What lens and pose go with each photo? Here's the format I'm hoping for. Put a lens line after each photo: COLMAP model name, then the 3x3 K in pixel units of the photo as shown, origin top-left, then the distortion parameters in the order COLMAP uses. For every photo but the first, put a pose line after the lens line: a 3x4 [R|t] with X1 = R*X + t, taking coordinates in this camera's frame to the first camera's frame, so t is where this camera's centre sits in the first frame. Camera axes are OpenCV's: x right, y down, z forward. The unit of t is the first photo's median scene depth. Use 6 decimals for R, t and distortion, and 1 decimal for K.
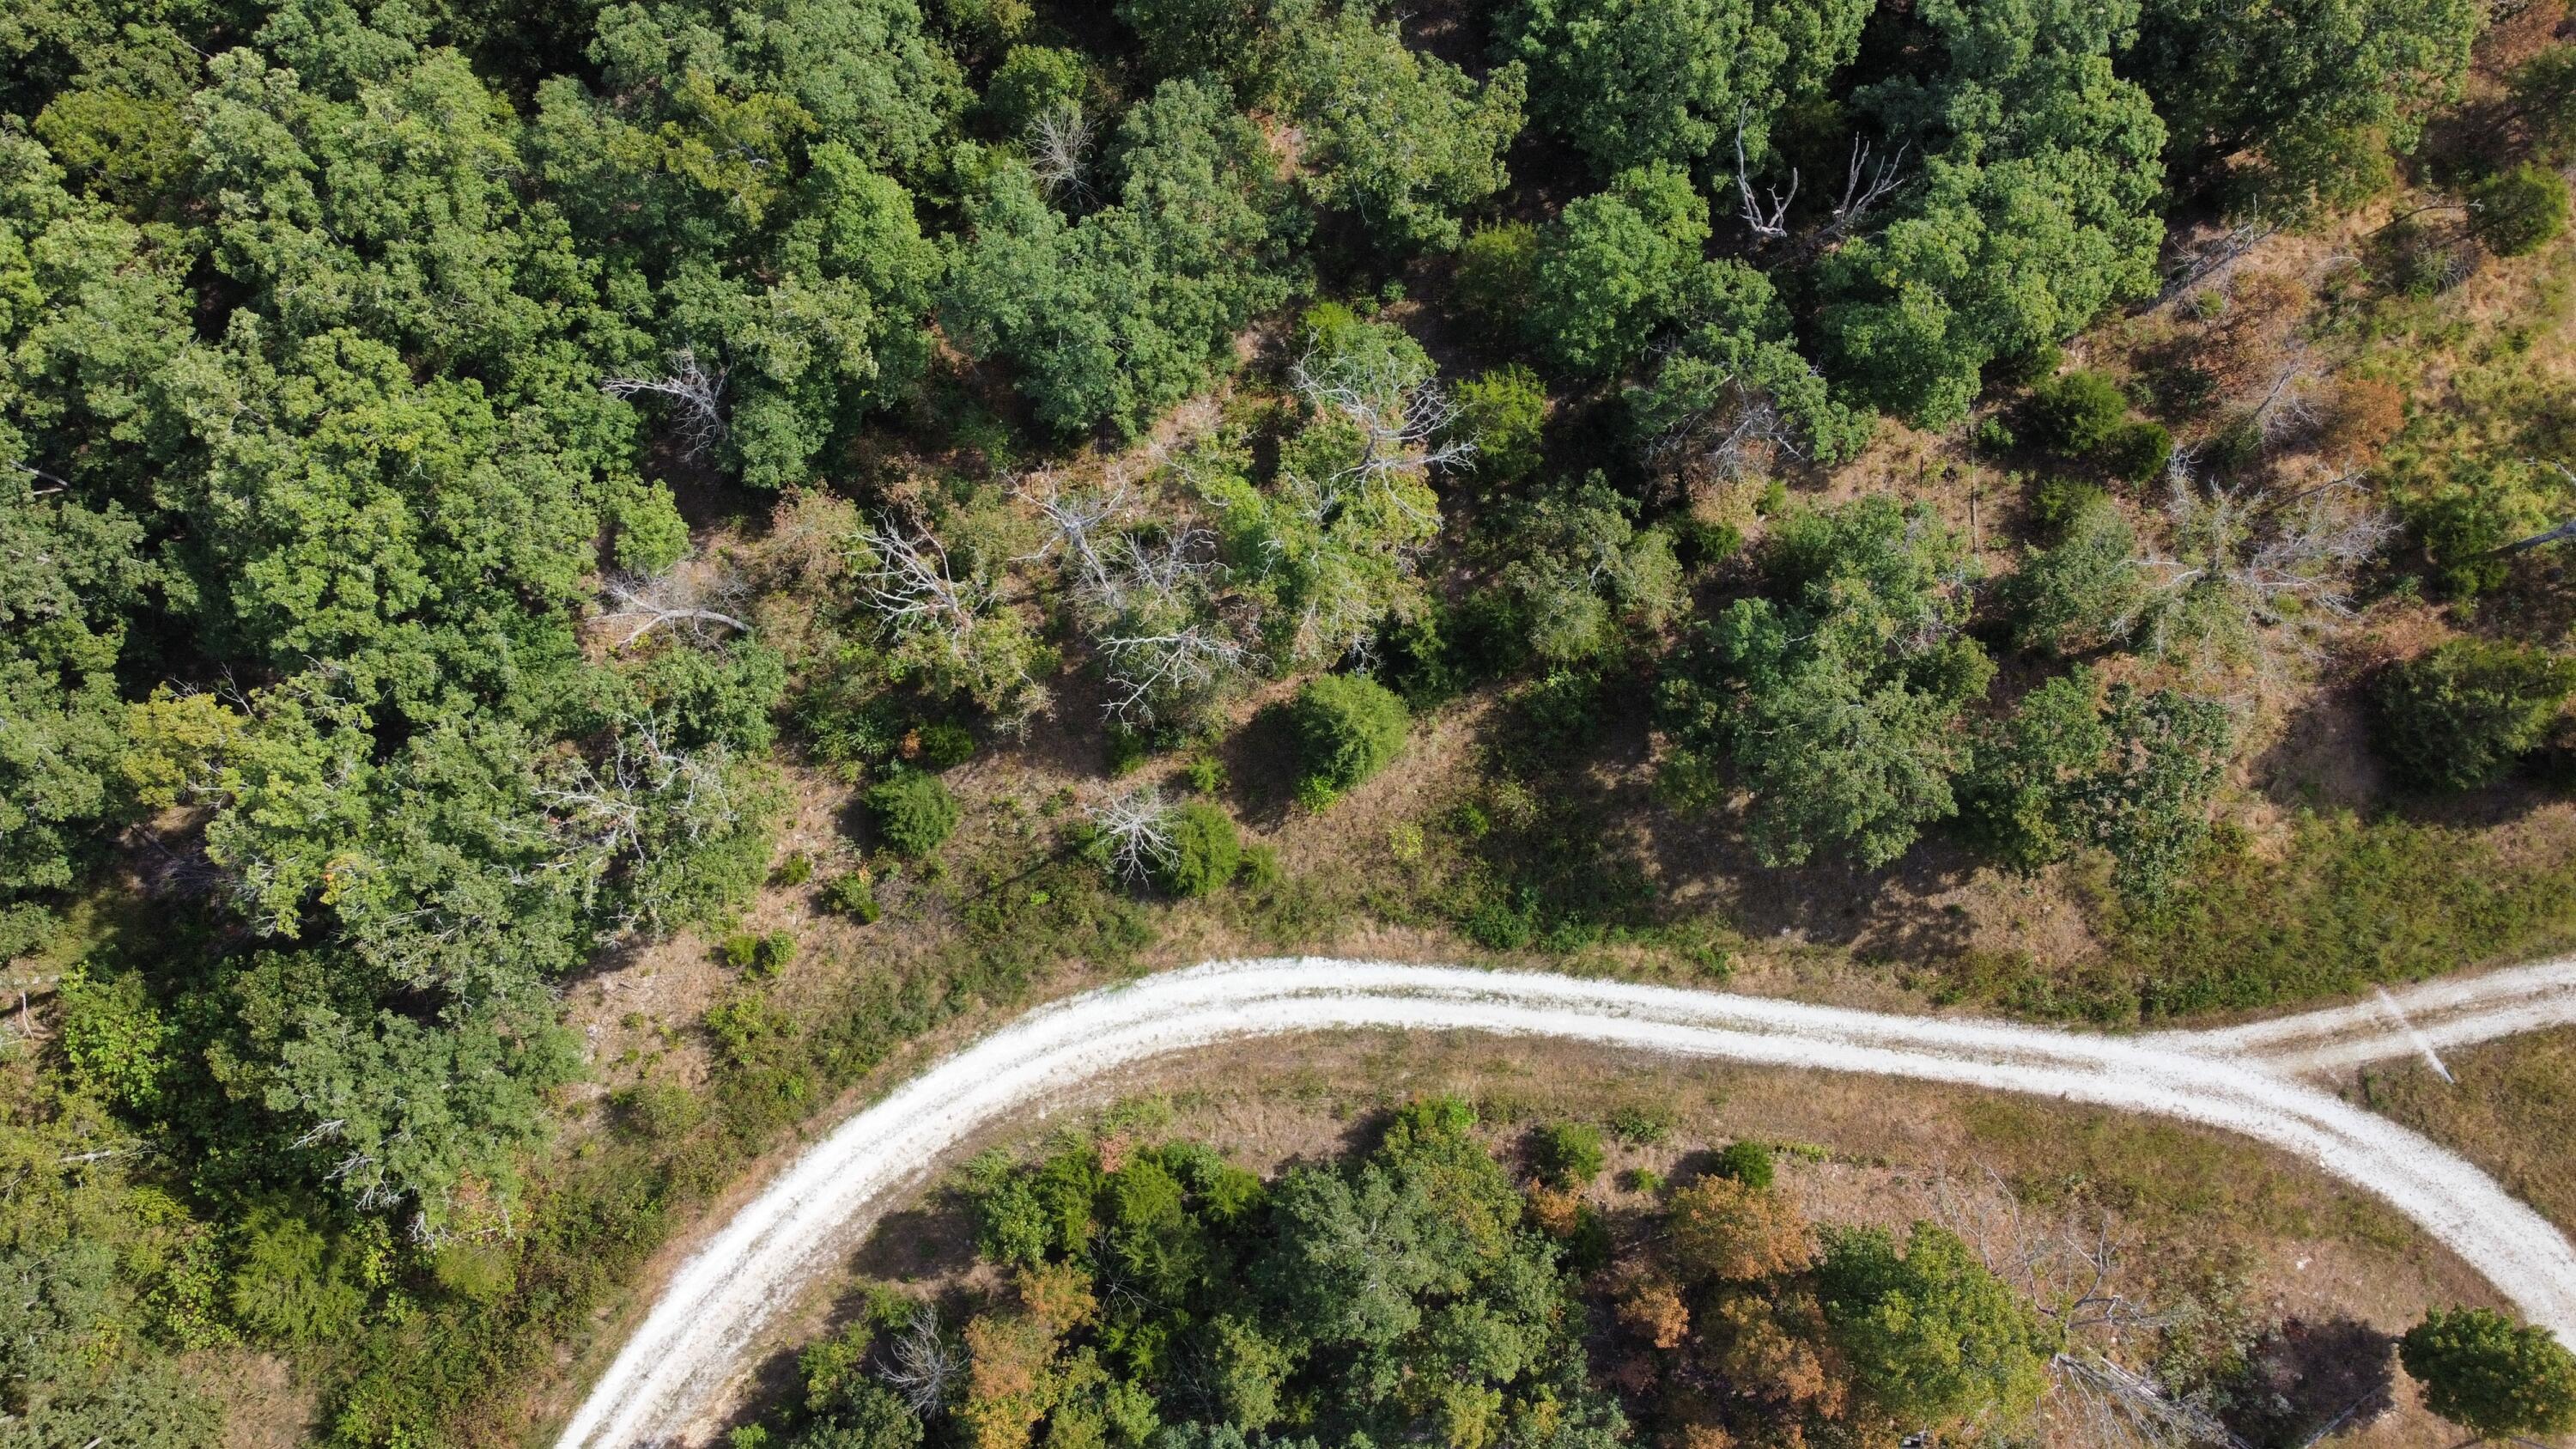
lens RADIAL K [[2017.4, 0, 1288.0], [0, 2017.4, 724.5], [0, 0, 1]] dist [0.006162, 0.009385]
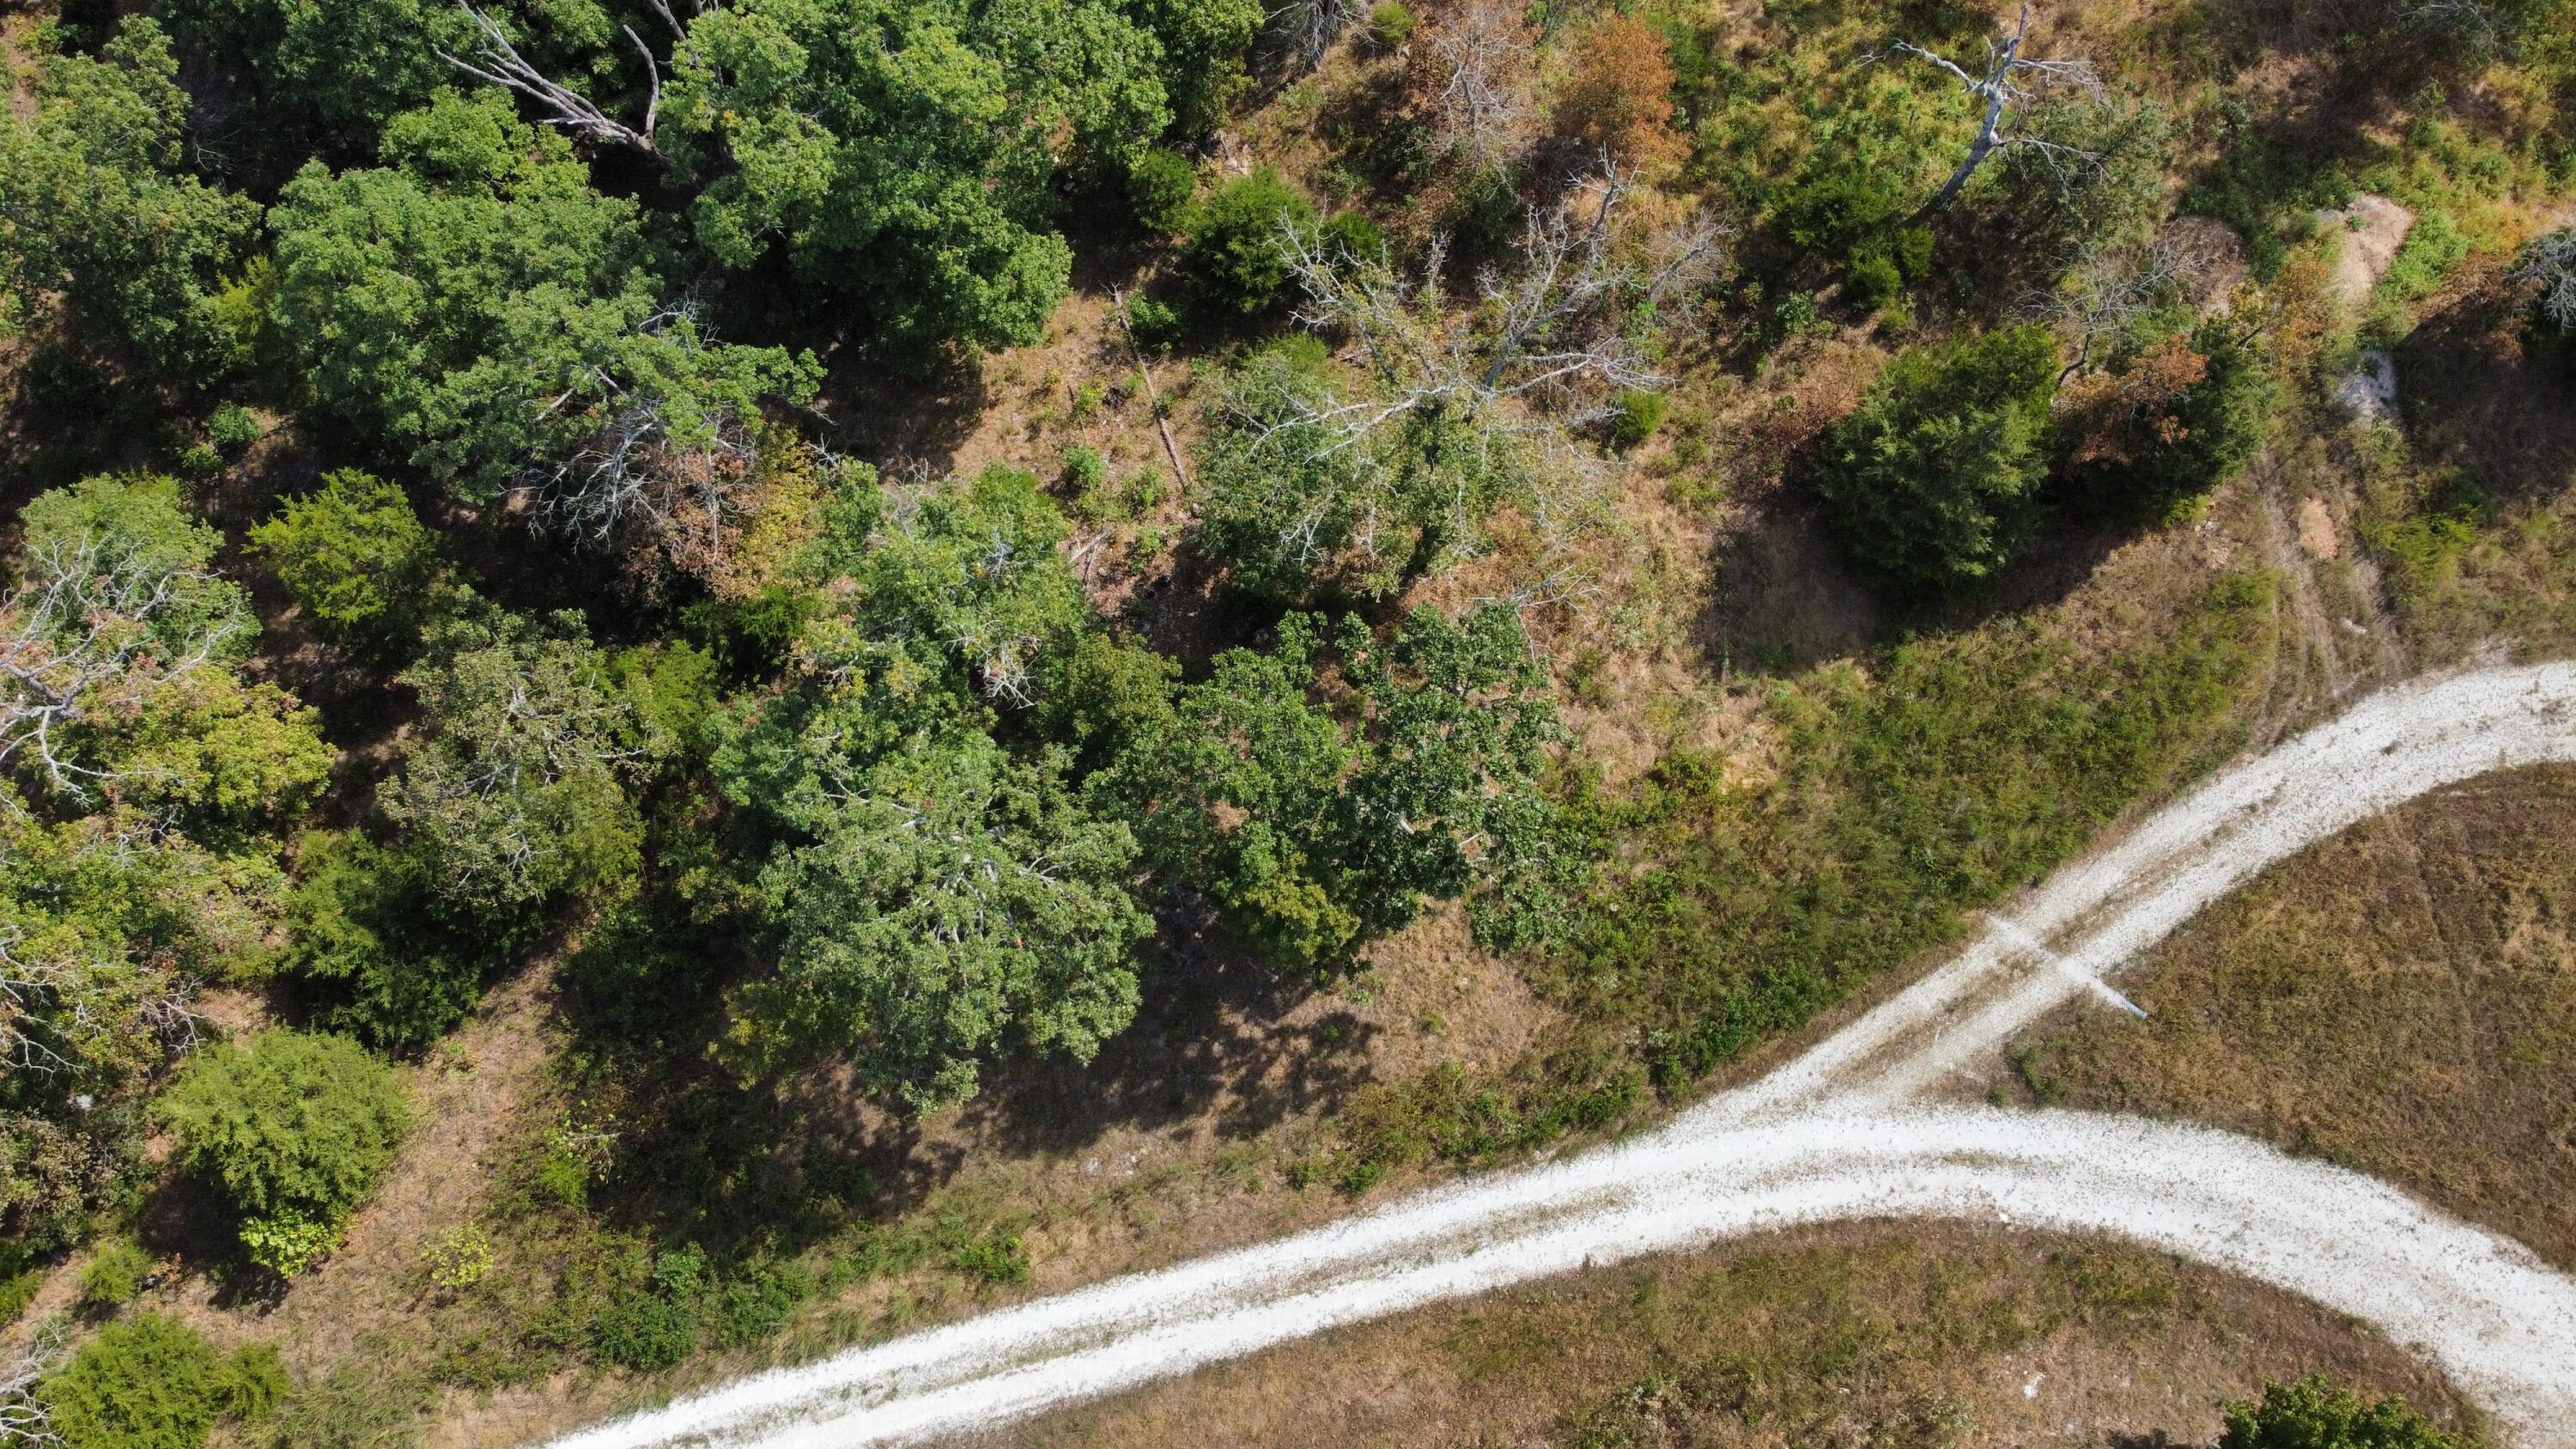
lens RADIAL K [[2017.4, 0, 1288.0], [0, 2017.4, 724.5], [0, 0, 1]] dist [0.006162, 0.009385]
pose [[0.932968, -0.354719, 0.061204, 0.318577], [0.357758, 0.932538, -0.048815, 0.027733], [-0.039759, 0.067439, 0.996931, 0.376813]]
